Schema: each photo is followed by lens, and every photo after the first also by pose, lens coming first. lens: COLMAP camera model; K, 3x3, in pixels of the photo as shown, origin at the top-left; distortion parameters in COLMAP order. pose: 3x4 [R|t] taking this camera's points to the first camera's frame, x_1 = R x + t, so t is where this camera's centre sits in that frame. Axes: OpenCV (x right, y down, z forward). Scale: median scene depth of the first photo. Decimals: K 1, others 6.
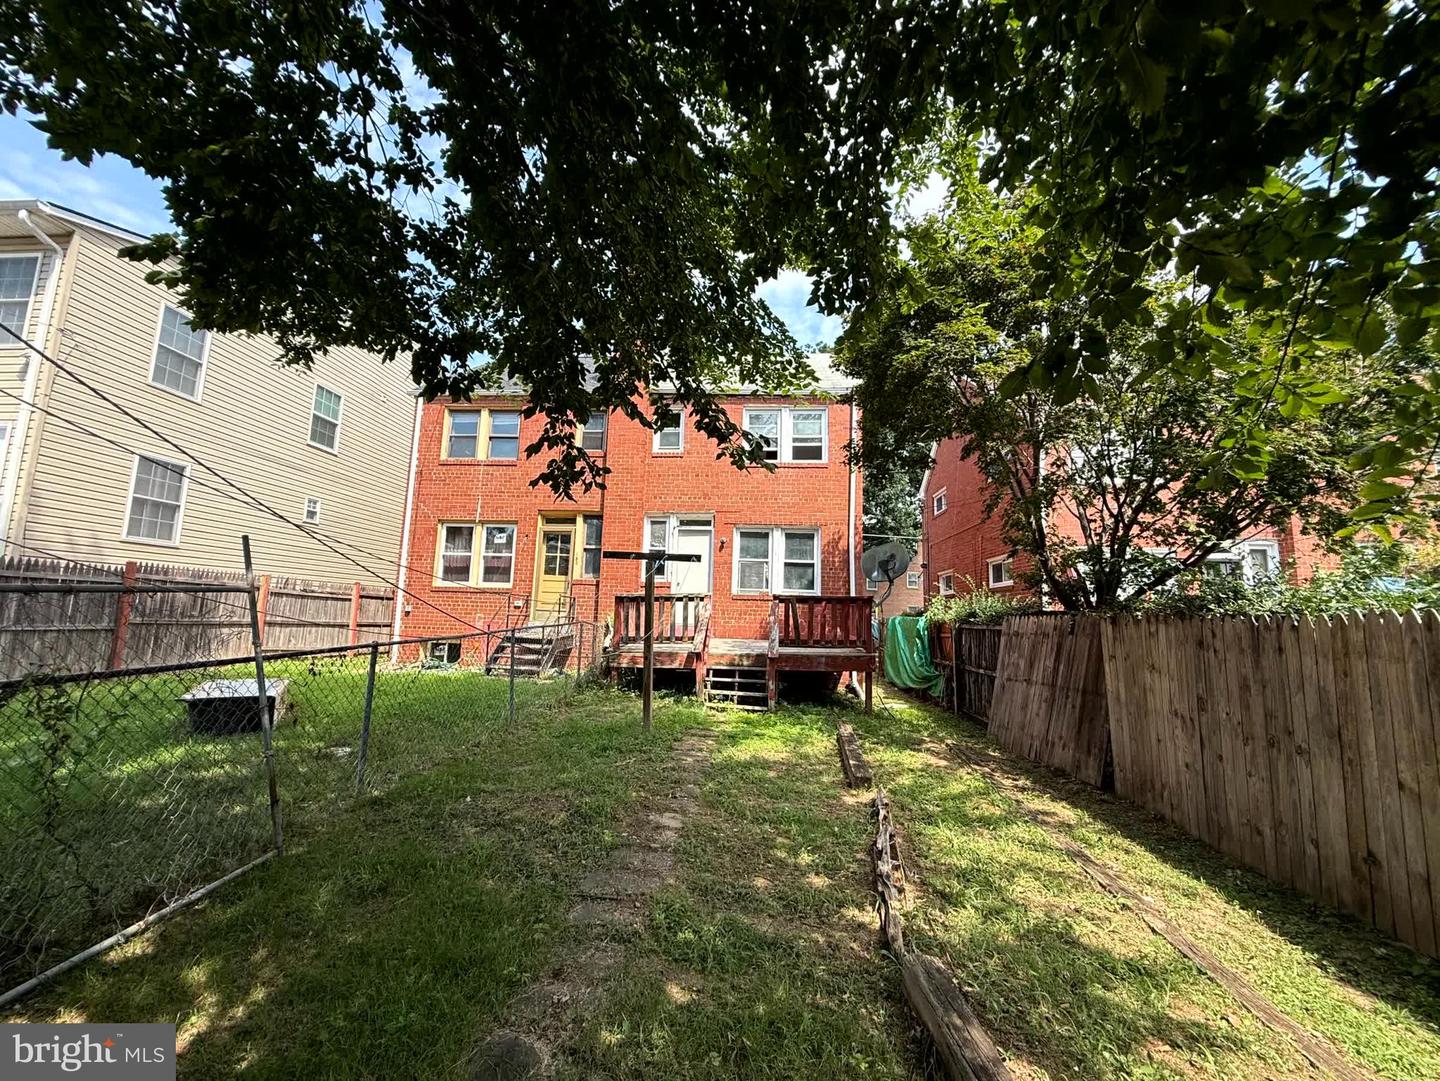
lens RADIAL K [[572.0, 0, 719.1], [0, 572.0, 540.7], [0, 0, 1]] dist [-0.001473, 0.000424]
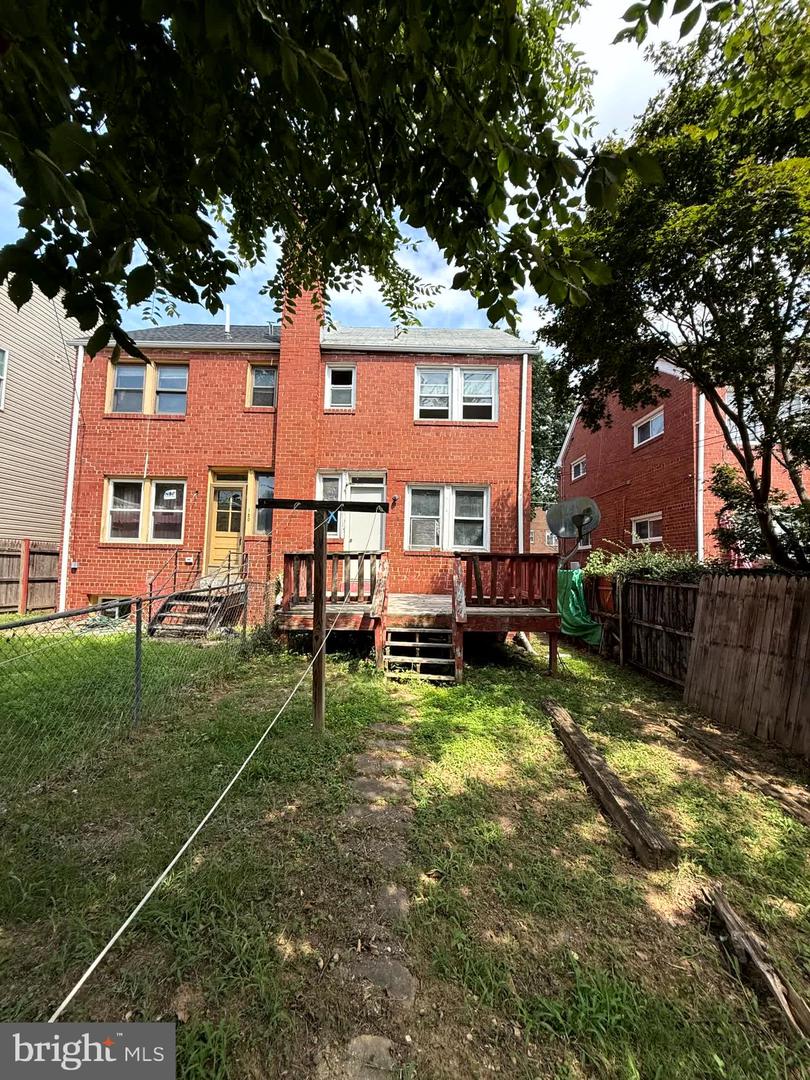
lens RADIAL K [[429.0, 0, 406.5], [0, 429.0, 537.9], [0, 0, 1]] dist [-0.001473, 0.000424]
pose [[0.997581, 0.000096, 0.069507, -0.025794], [-0.005018, 0.997489, 0.070639, 0.017154], [-0.069326, -0.070817, 0.995077, 0.236948]]
